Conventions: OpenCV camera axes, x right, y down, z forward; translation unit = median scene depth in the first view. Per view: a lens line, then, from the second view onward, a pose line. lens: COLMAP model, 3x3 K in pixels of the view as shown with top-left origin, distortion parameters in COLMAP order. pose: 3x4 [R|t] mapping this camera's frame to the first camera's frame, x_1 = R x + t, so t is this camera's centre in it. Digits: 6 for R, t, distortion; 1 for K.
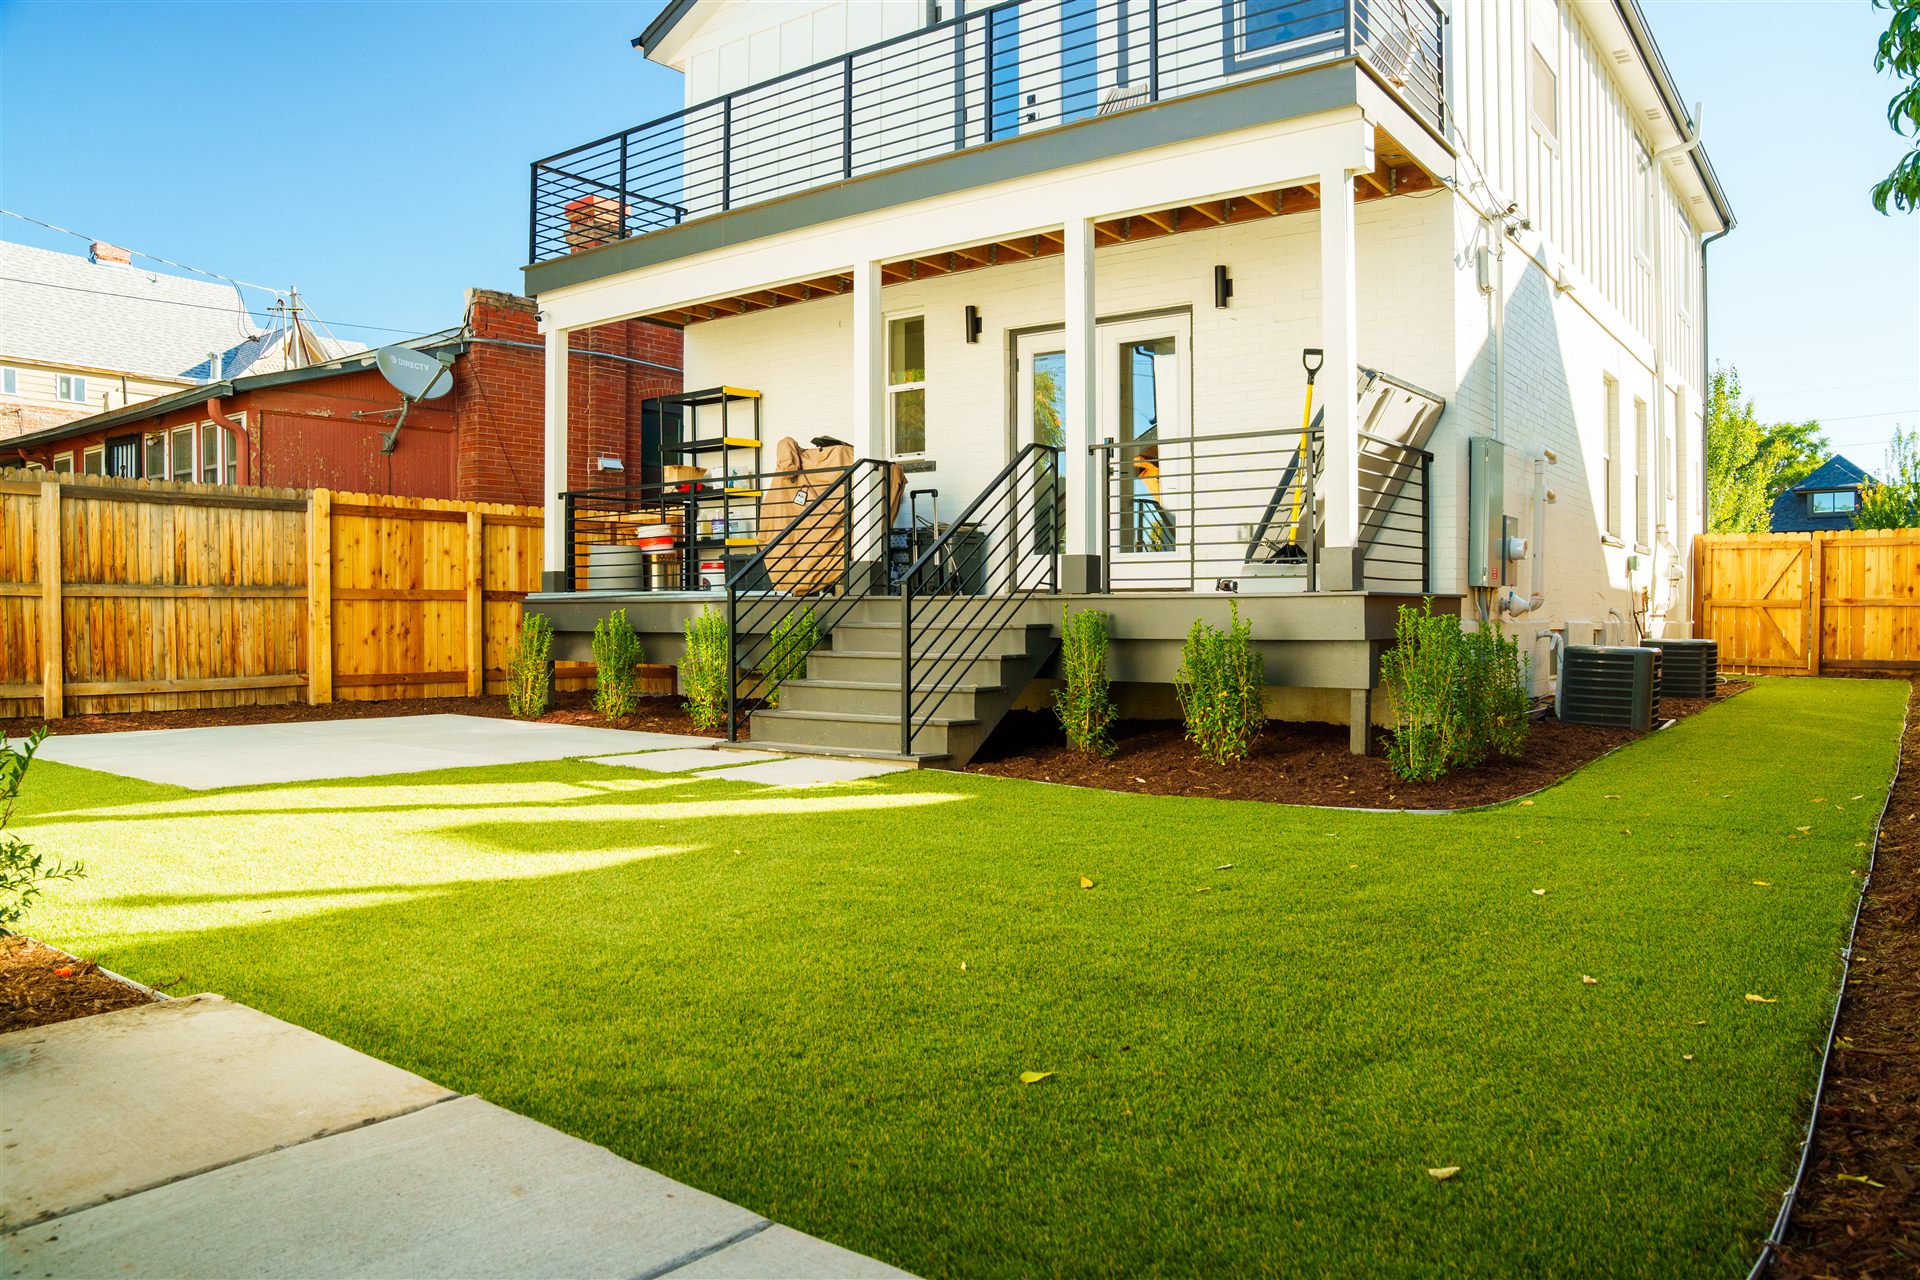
lens RADIAL K [[1349.5, 0, 960.0], [0, 1349.5, 640.0], [0, 0, 1]] dist [-0.169442, 0.144147]
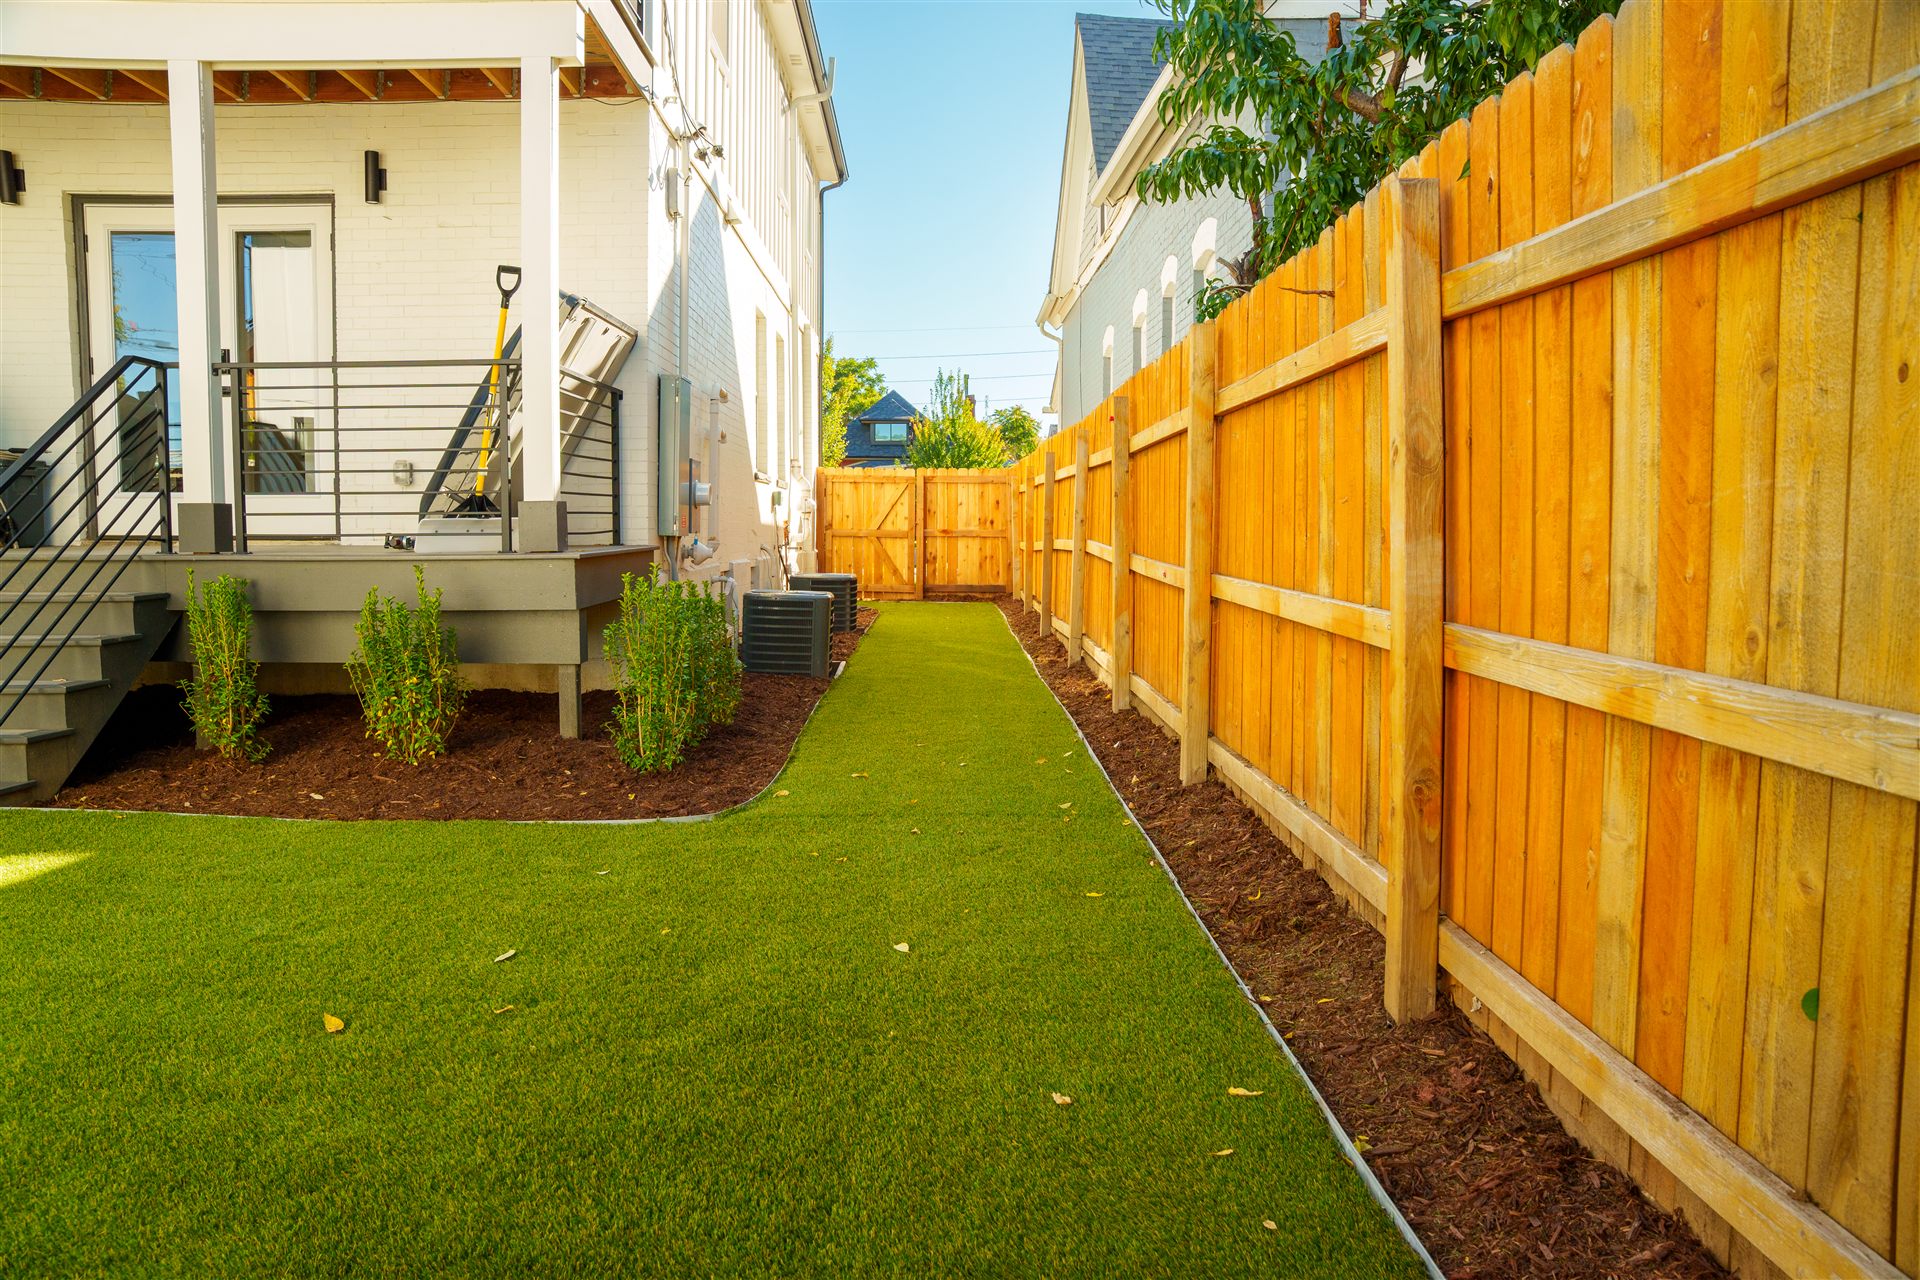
lens RADIAL K [[1349.5, 0, 960.0], [0, 1349.5, 640.0], [0, 0, 1]] dist [-0.169442, 0.144147]
pose [[0.791501, -0.047285, 0.609336, -0.020114], [0.007434, 0.997674, 0.067764, -0.025171], [-0.611123, -0.049106, 0.790011, 0.104400]]
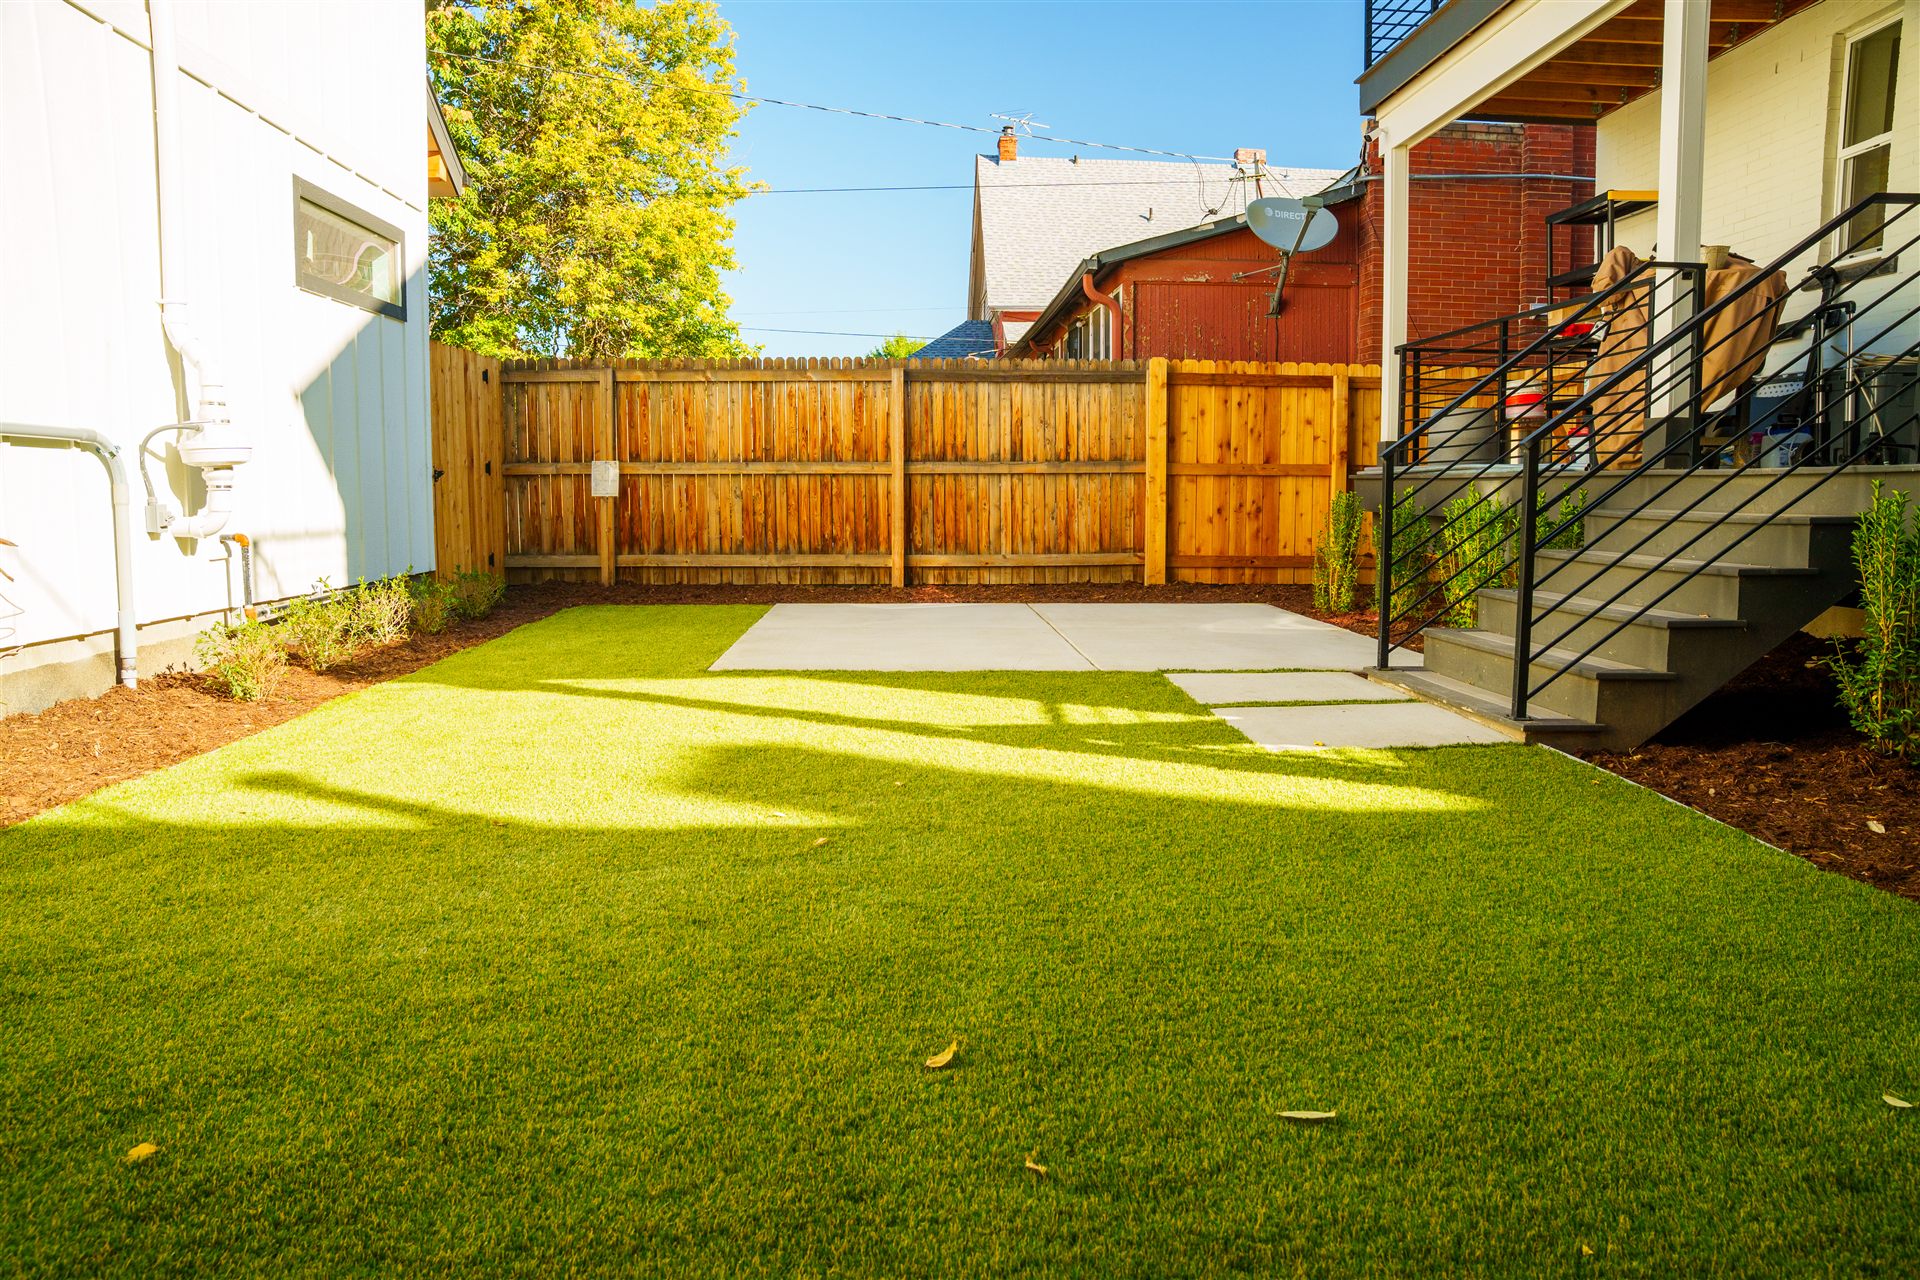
lens RADIAL K [[1349.5, 0, 960.0], [0, 1349.5, 640.0], [0, 0, 1]] dist [-0.169442, 0.144147]
pose [[0.647963, 0.083468, -0.757084, 0.183392], [-0.012716, 0.995024, 0.098818, -0.006908], [0.761566, -0.054403, 0.645800, 0.279194]]
